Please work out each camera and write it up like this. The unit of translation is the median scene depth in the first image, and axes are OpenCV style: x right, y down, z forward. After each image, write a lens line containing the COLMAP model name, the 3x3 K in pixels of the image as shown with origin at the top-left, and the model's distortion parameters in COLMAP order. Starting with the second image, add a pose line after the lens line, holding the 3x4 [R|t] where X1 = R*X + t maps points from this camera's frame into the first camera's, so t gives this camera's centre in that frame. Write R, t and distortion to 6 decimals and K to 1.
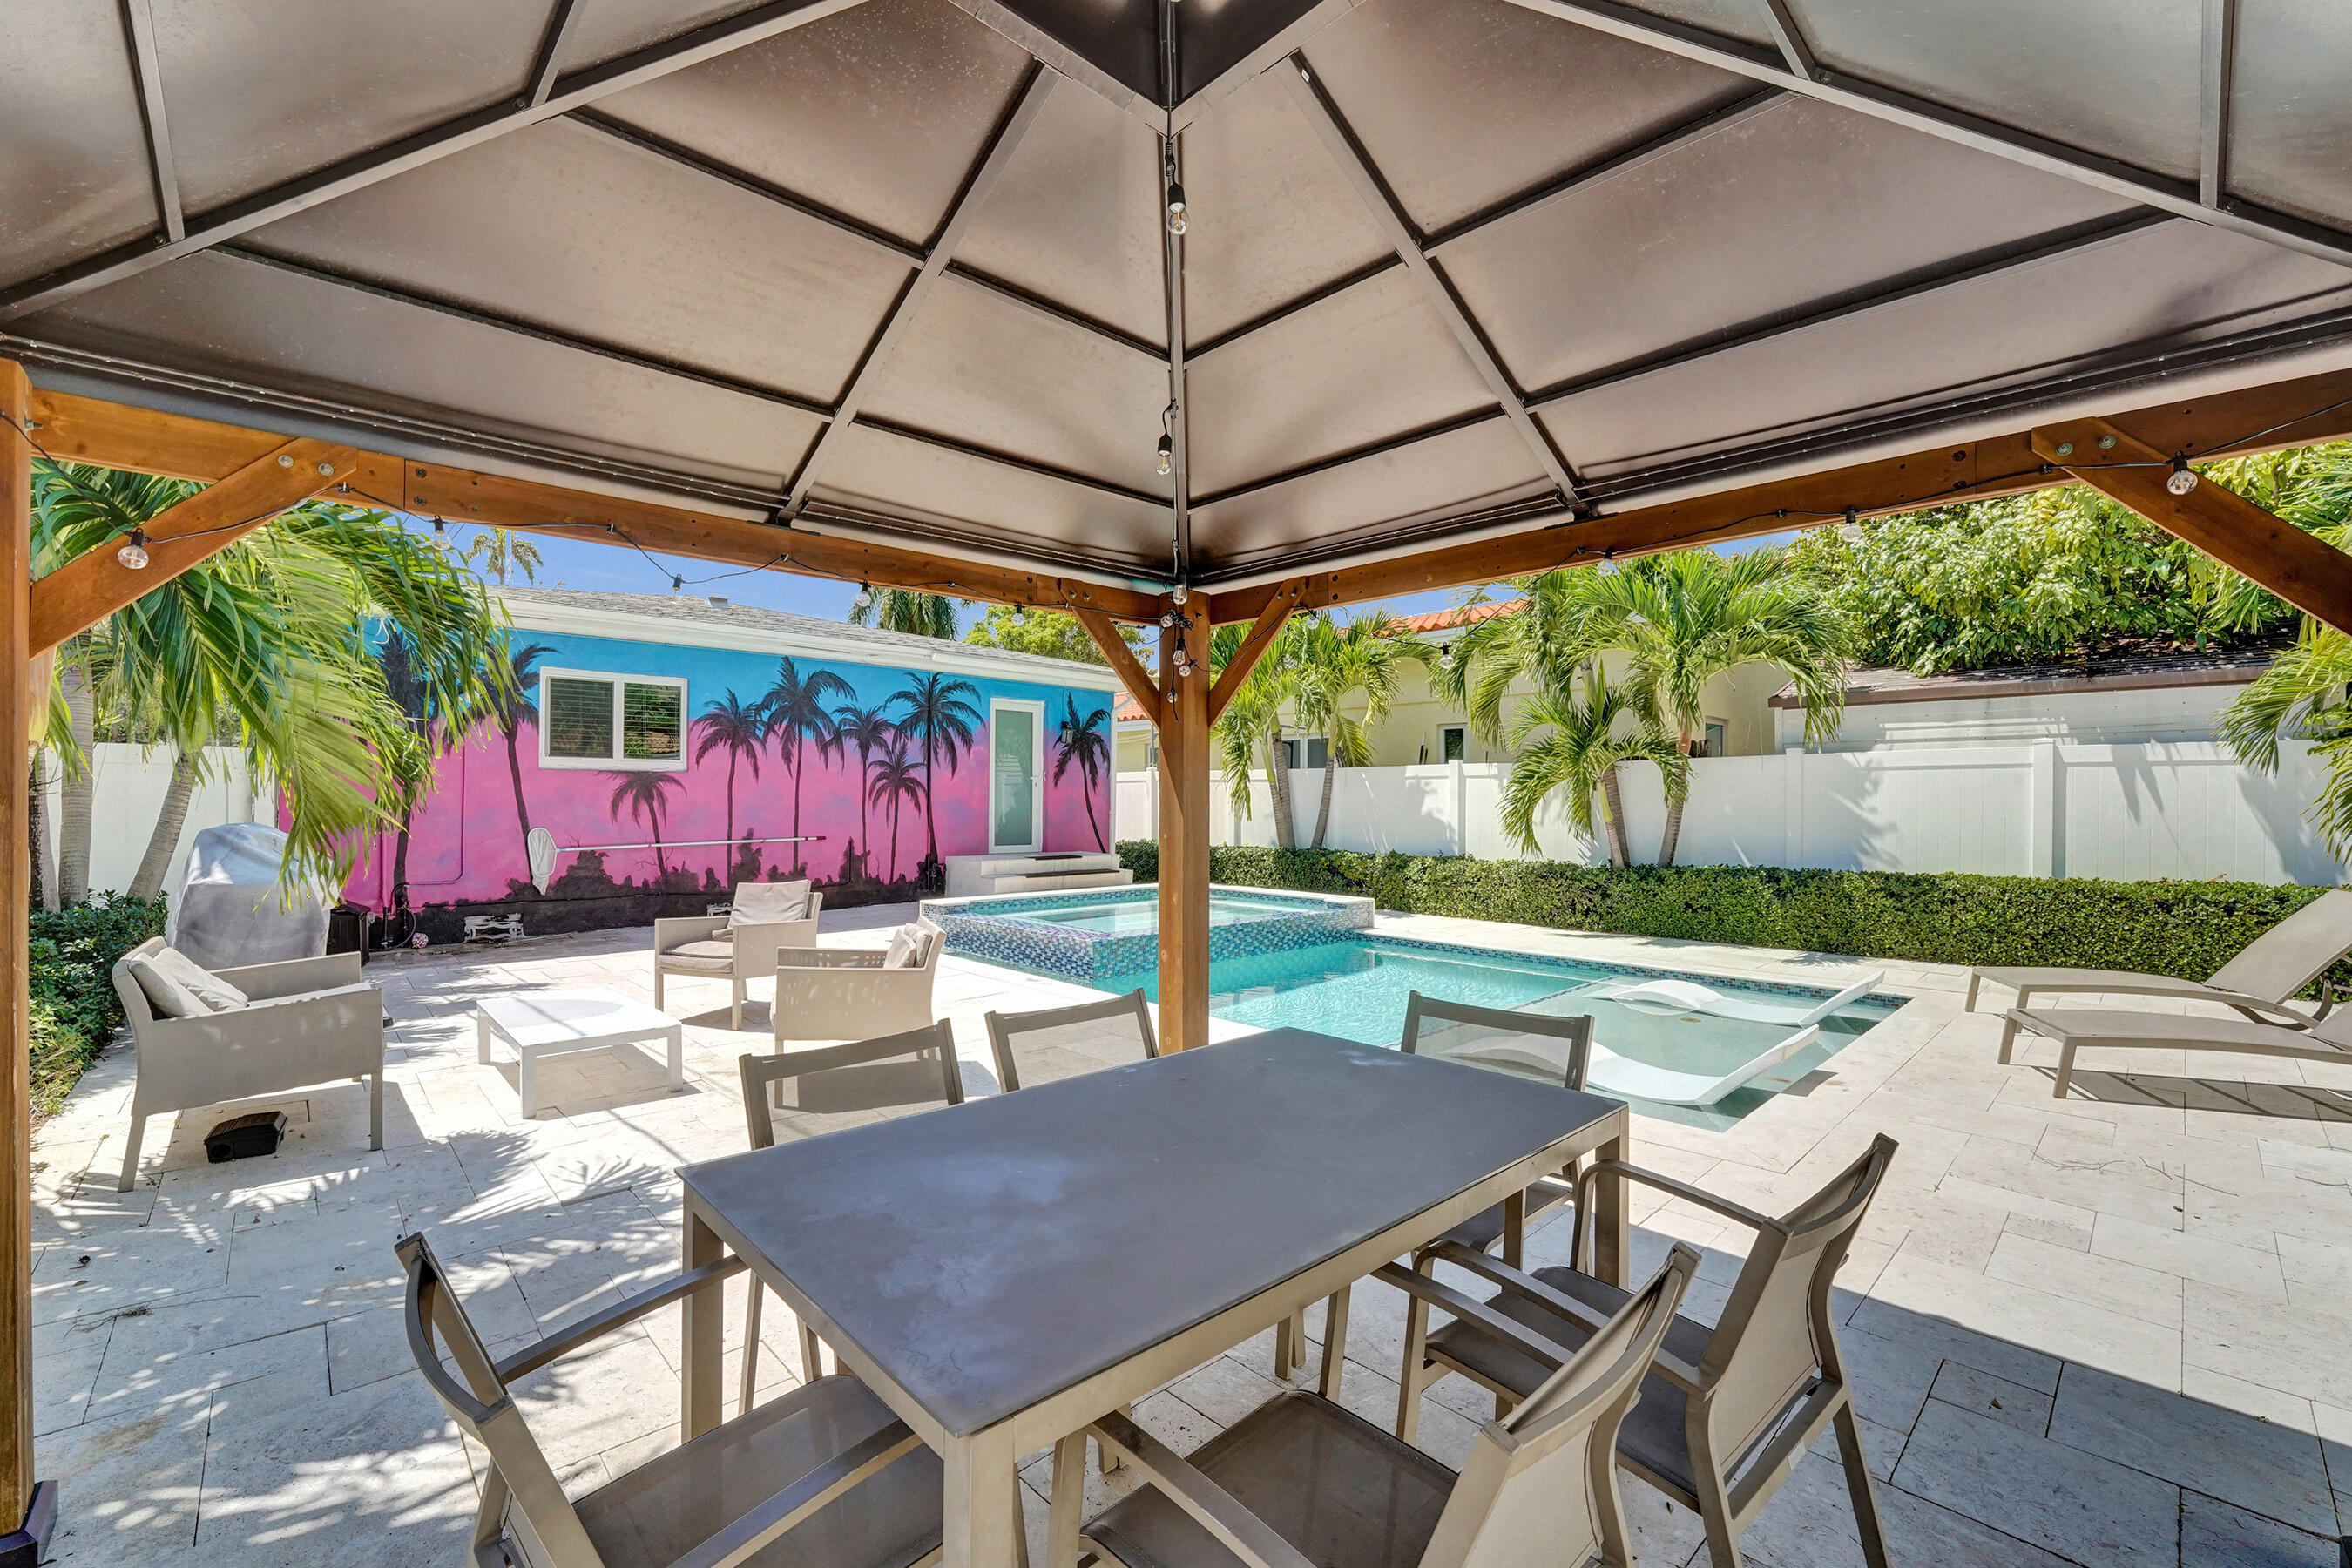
lens RADIAL K [[955.7, 0, 1176.0], [0, 955.7, 784.0], [0, 0, 1]] dist [-0.000238, 0.000170]
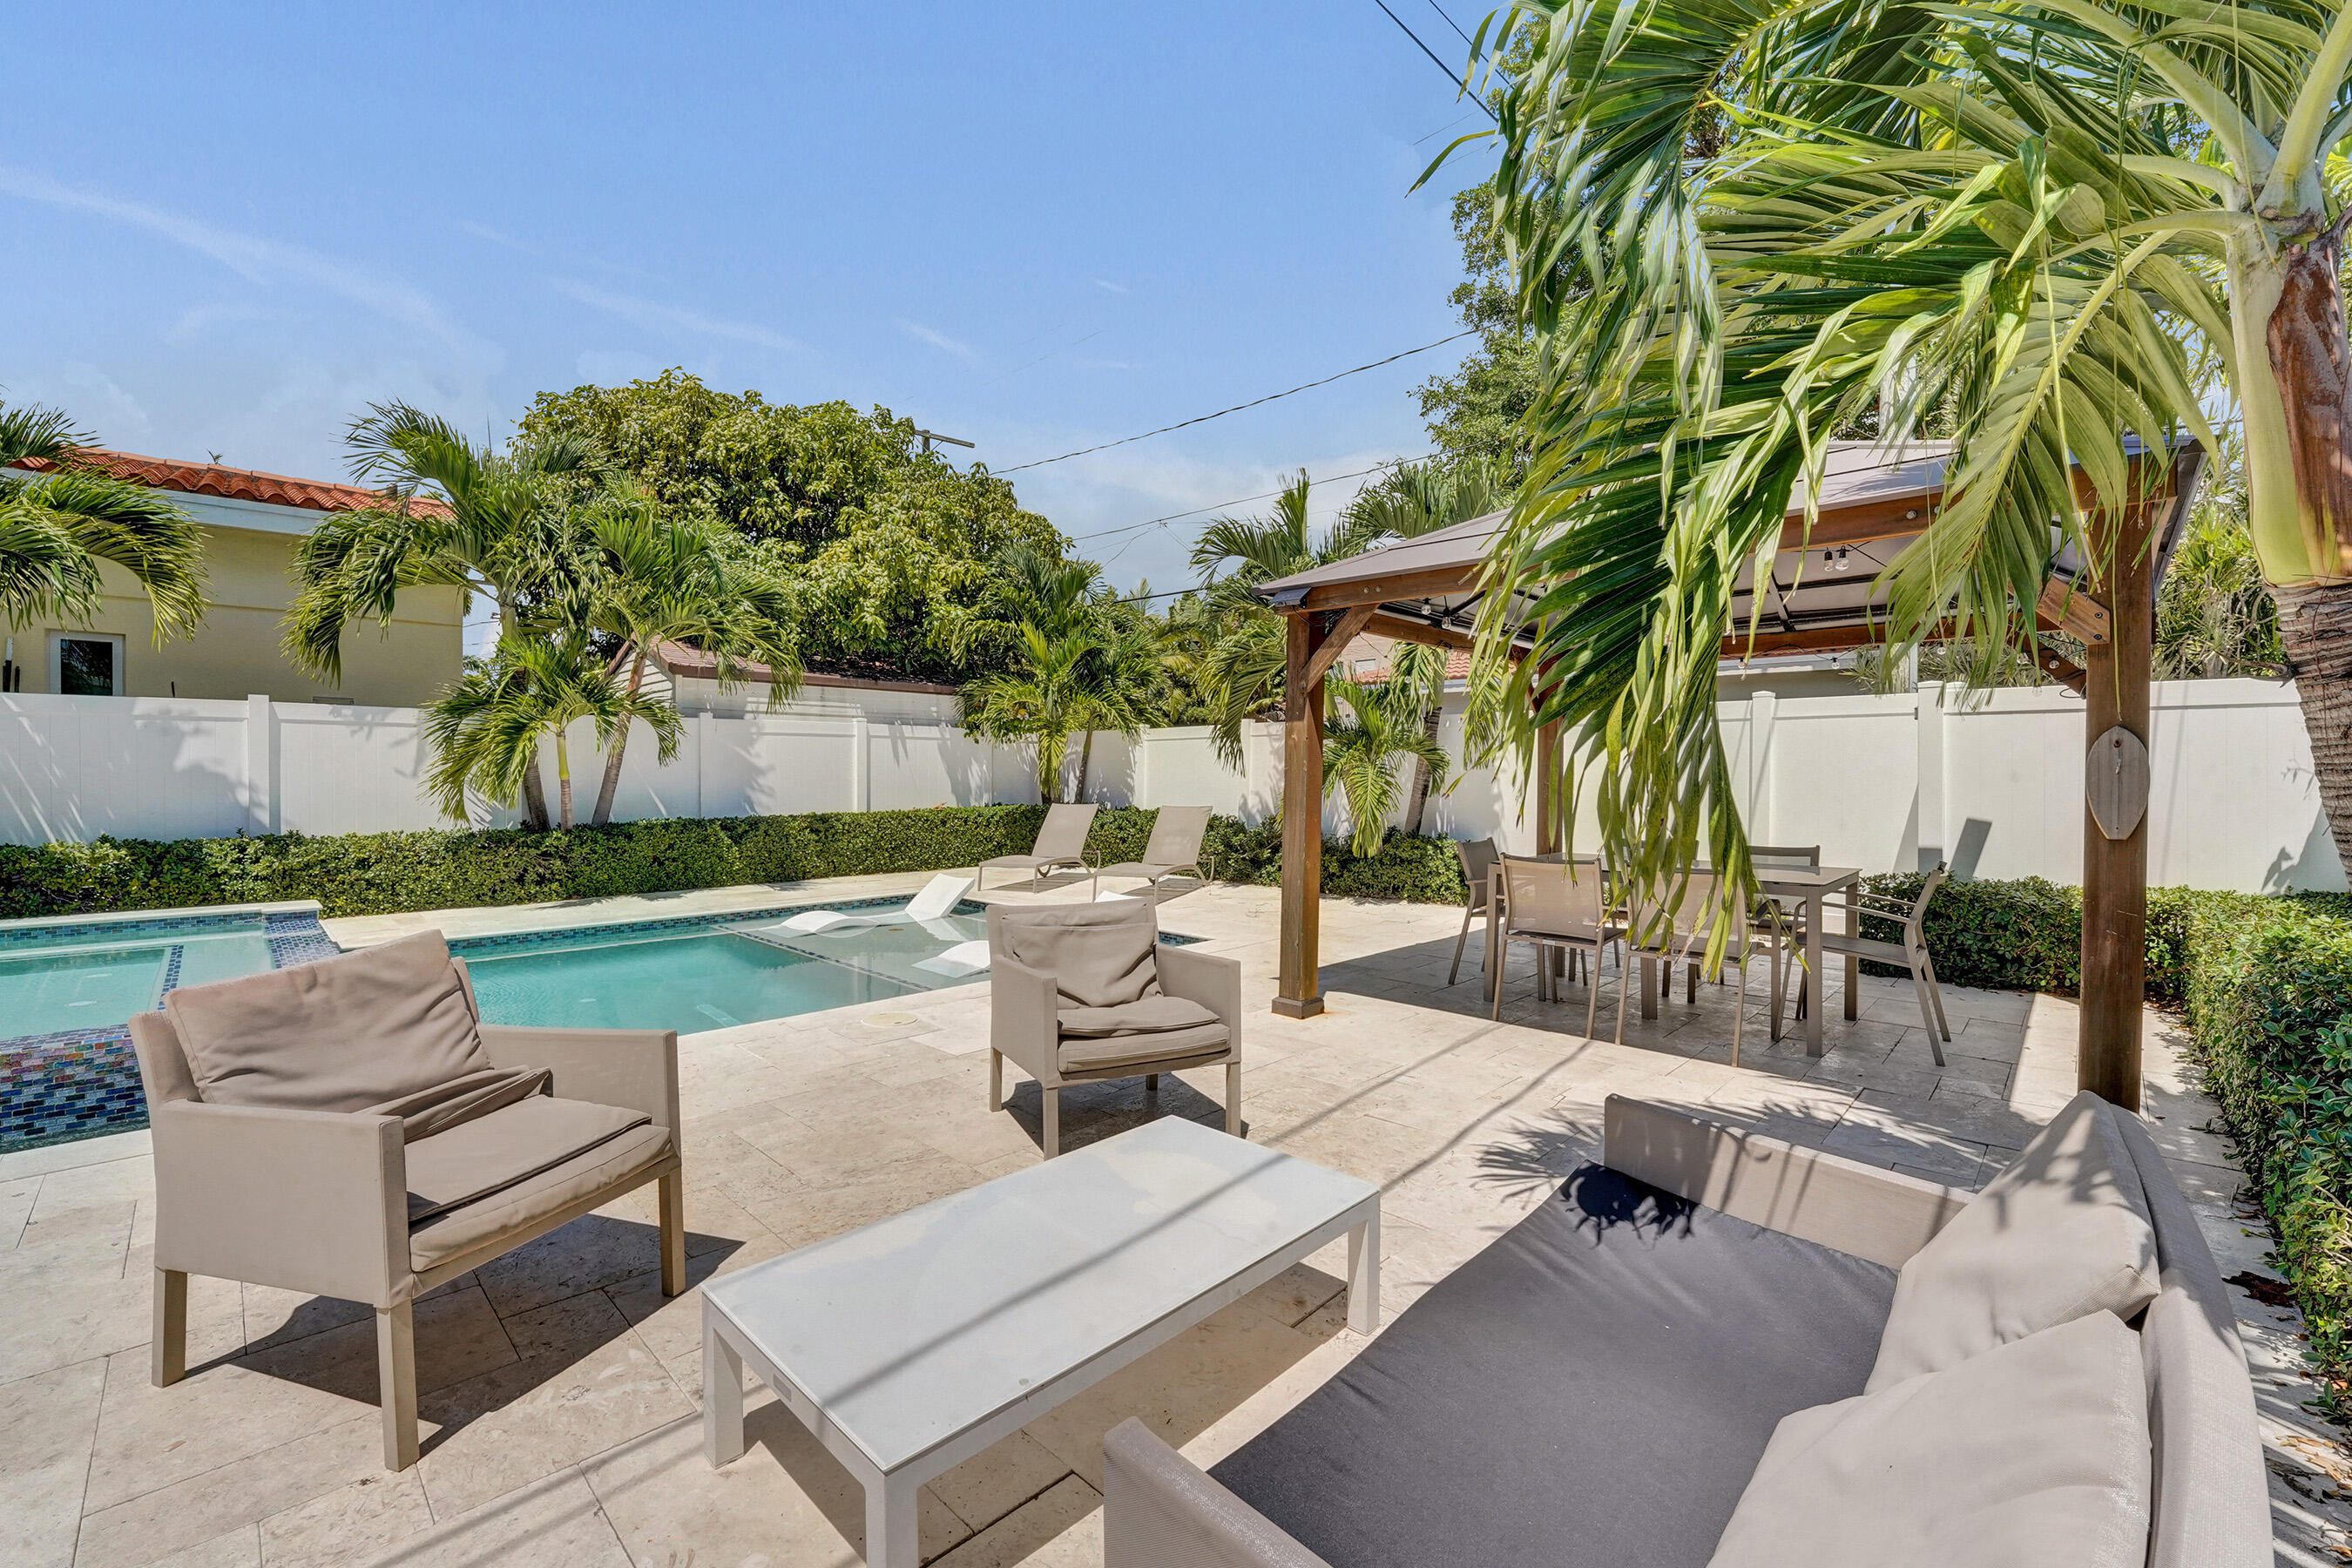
lens RADIAL K [[955.7, 0, 1176.0], [0, 955.7, 784.0], [0, 0, 1]] dist [-0.000238, 0.000170]
pose [[-0.046048, -0.014328, 0.998836, -0.554441], [-0.021055, 0.999689, 0.013369, 0.022291], [-0.998717, -0.020415, -0.046336, 0.527408]]
